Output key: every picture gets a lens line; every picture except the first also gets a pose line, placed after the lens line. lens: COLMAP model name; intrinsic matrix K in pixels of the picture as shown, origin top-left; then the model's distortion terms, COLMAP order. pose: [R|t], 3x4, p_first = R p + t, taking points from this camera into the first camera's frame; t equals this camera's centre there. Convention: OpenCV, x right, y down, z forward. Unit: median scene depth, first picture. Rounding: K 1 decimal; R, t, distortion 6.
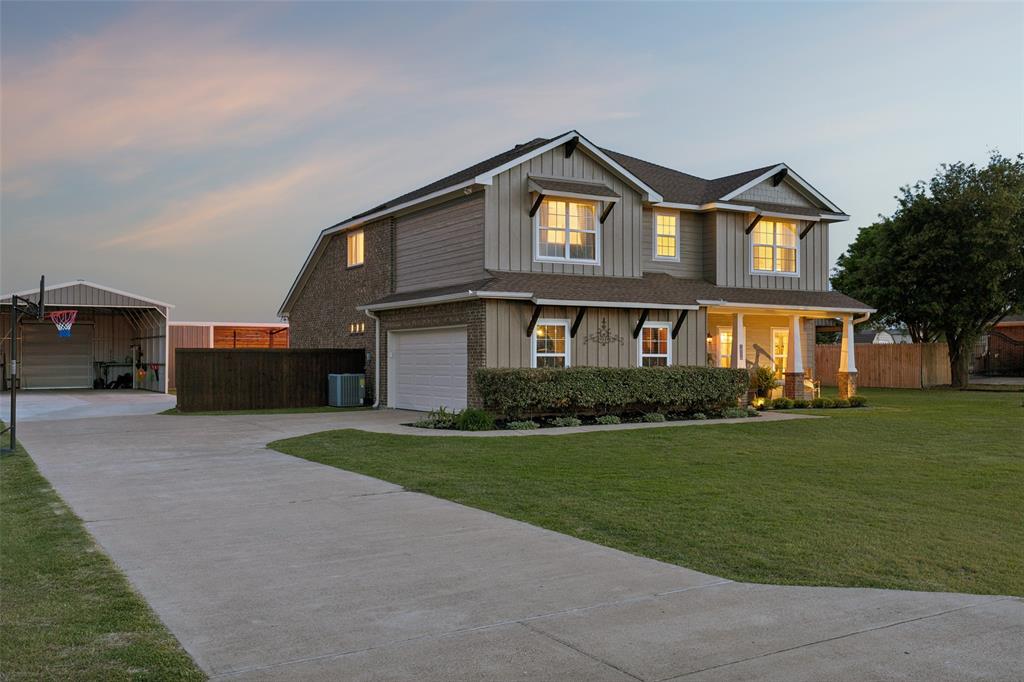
lens RADIAL K [[1027.8, 0, 512.0], [0, 1027.8, 341.0], [0, 0, 1]] dist [-0.094016, 0.222049]
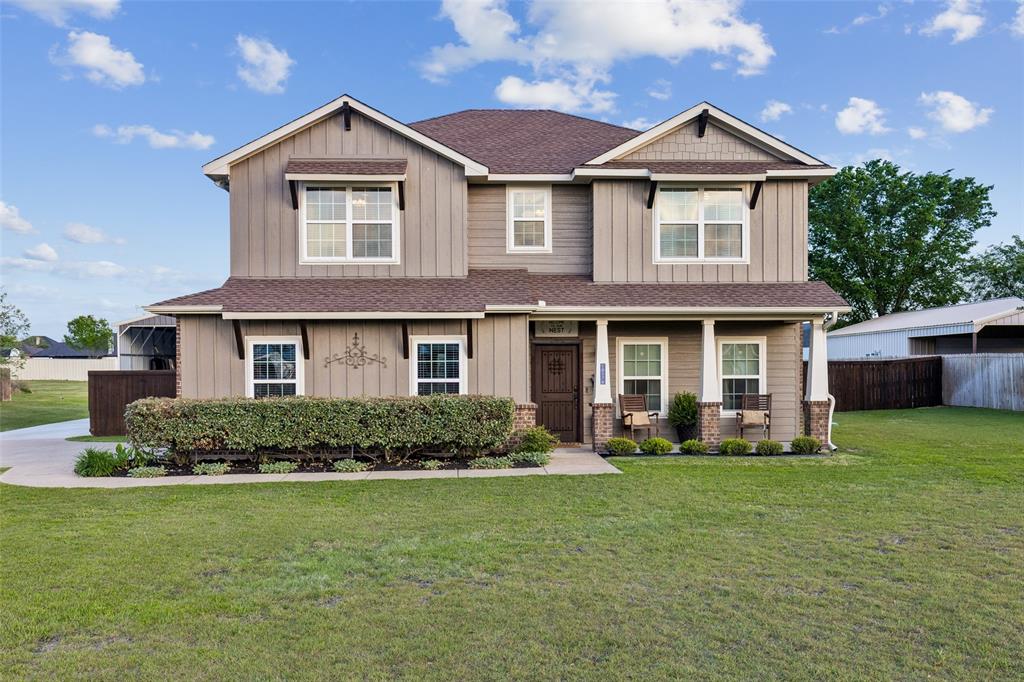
lens RADIAL K [[1027.8, 0, 512.0], [0, 1027.8, 341.0], [0, 0, 1]] dist [-0.094016, 0.222049]
pose [[0.887359, -0.021816, -0.460564, 0.525887], [0.015263, 0.999722, -0.017947, -0.000514], [0.460827, 0.008896, 0.887445, 0.359943]]
